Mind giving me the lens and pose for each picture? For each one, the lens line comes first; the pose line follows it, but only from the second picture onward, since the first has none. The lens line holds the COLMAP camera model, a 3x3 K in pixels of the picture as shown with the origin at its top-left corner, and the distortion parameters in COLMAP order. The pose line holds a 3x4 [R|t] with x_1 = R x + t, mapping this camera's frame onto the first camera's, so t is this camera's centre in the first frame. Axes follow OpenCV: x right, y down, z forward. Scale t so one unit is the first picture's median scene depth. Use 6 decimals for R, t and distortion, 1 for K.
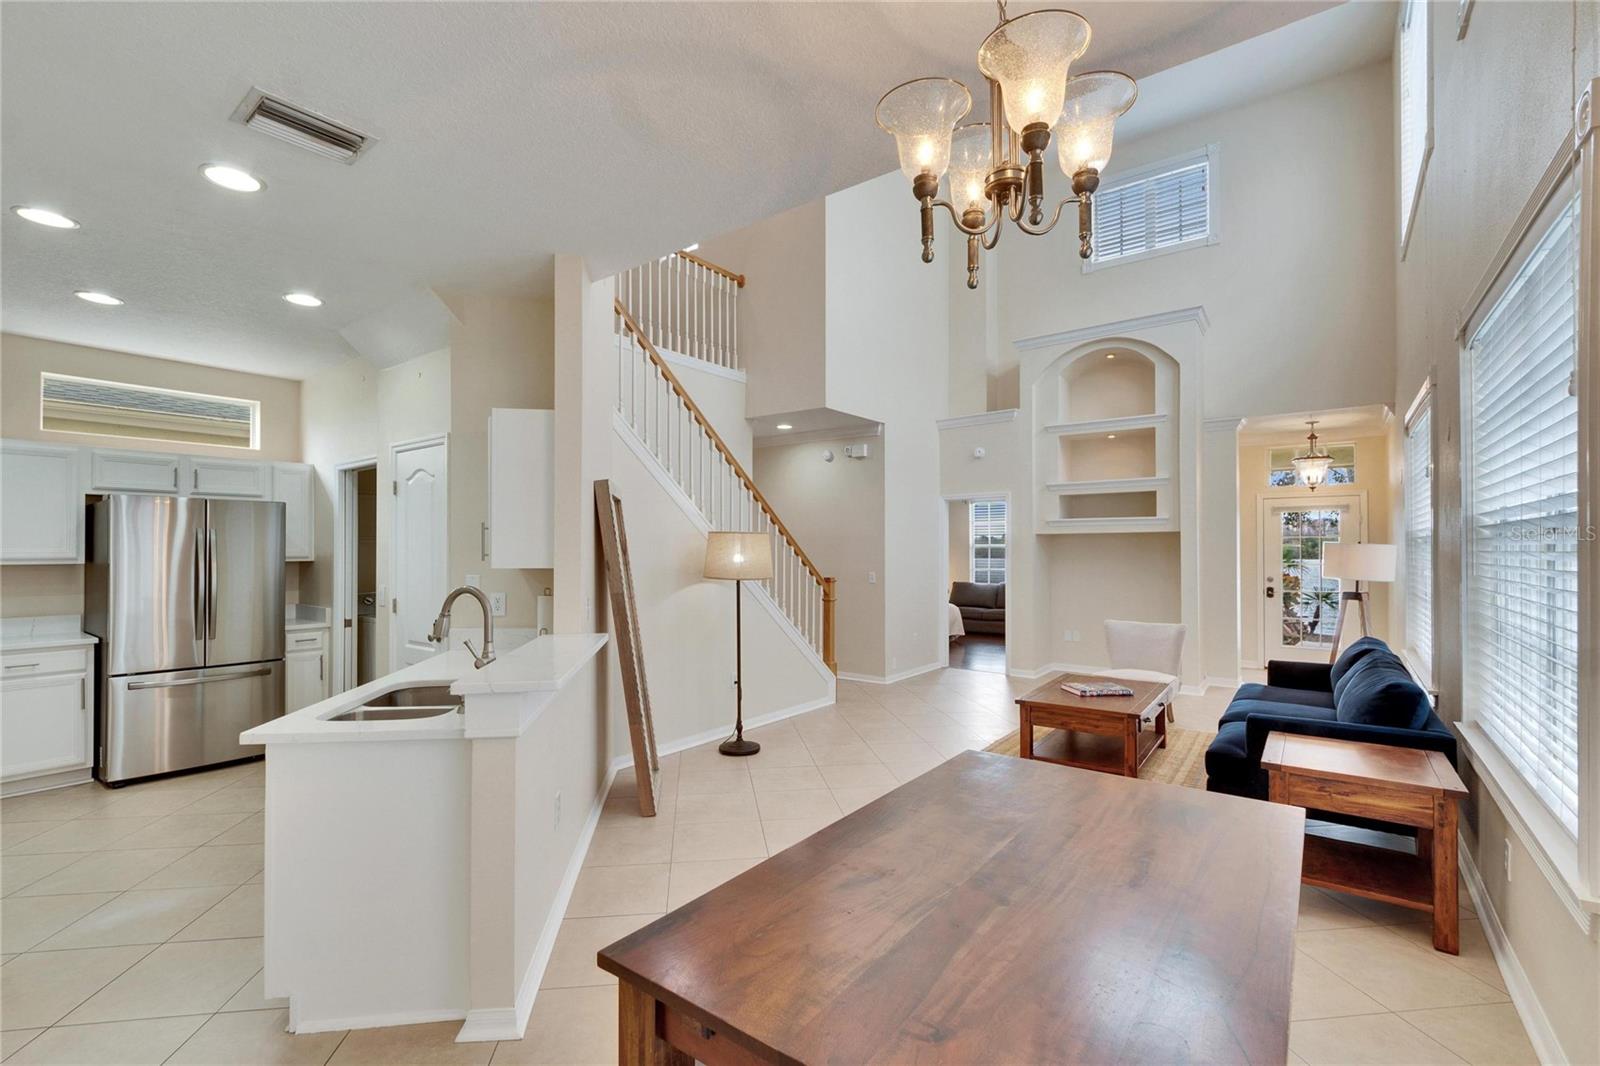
lens RADIAL K [[712.0, 0, 790.2], [0, 712.0, 547.5], [0, 0, 1]] dist [-0.002370, -0.000385]
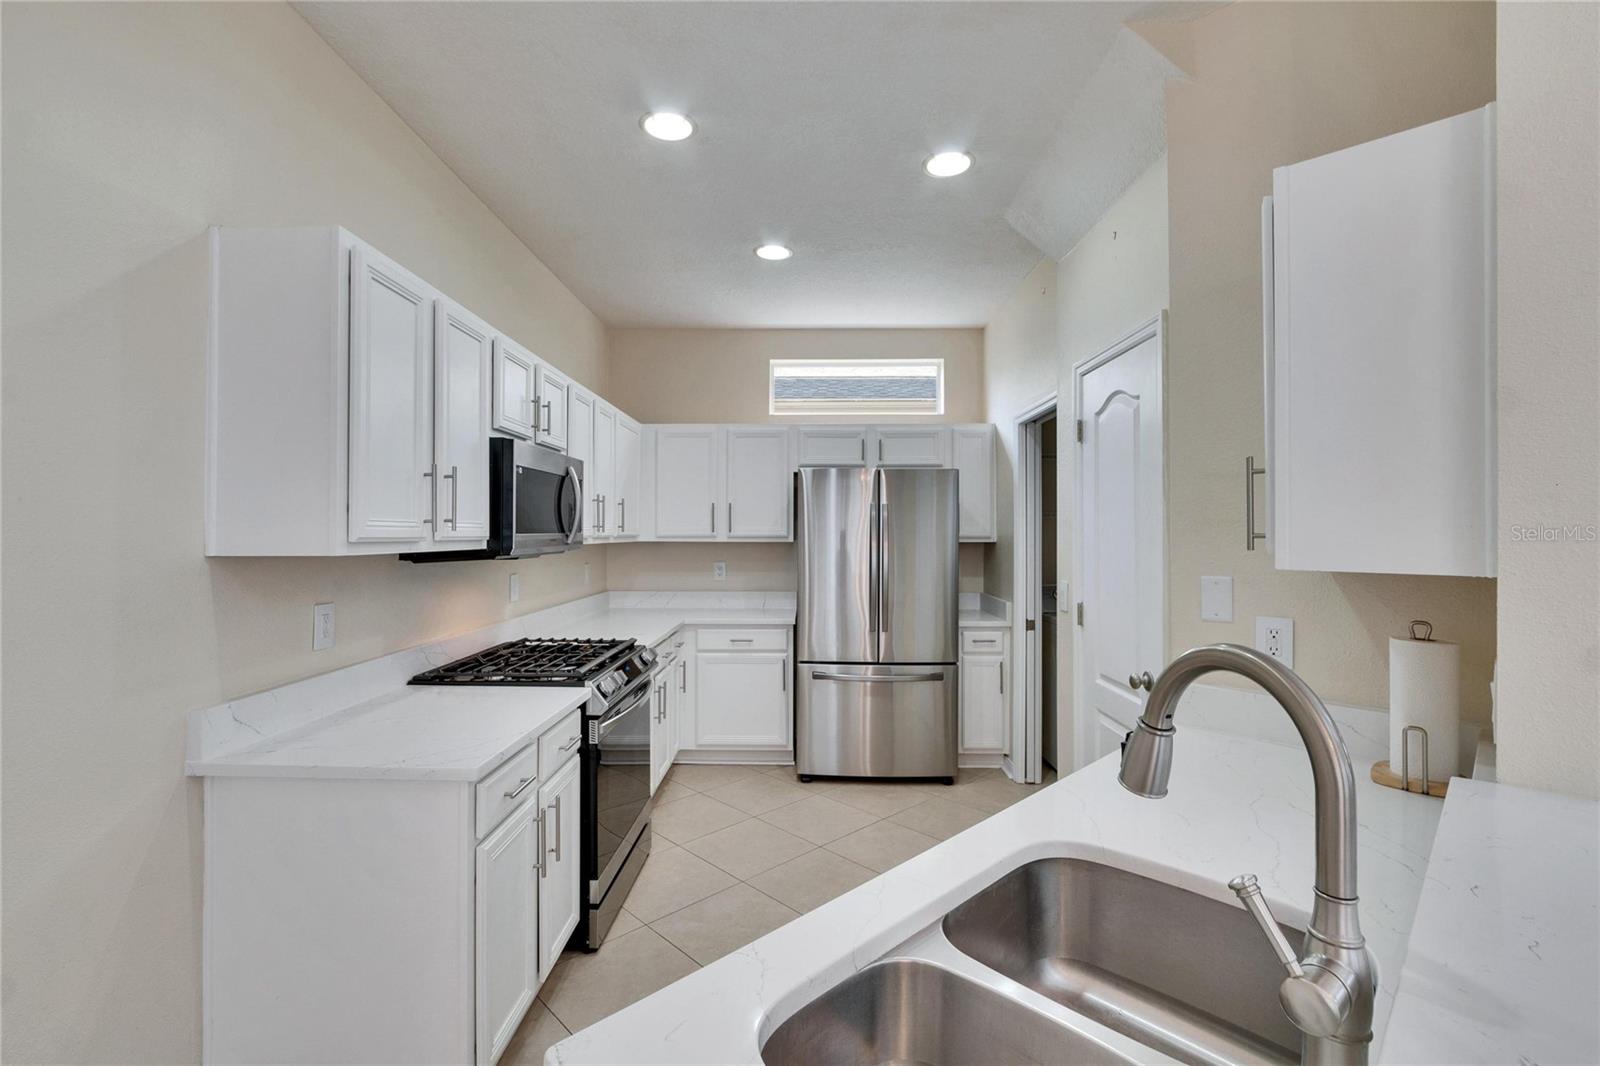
lens RADIAL K [[680.3, 0, 803.9], [0, 680.3, 526.9], [0, 0, 1]] dist [-0.015030, -0.000204]
pose [[0.593096, -0.003723, -0.805123, -0.195919], [0.000942, 0.999992, -0.003930, 0.004796], [0.805131, 0.001573, 0.593095, 0.405637]]
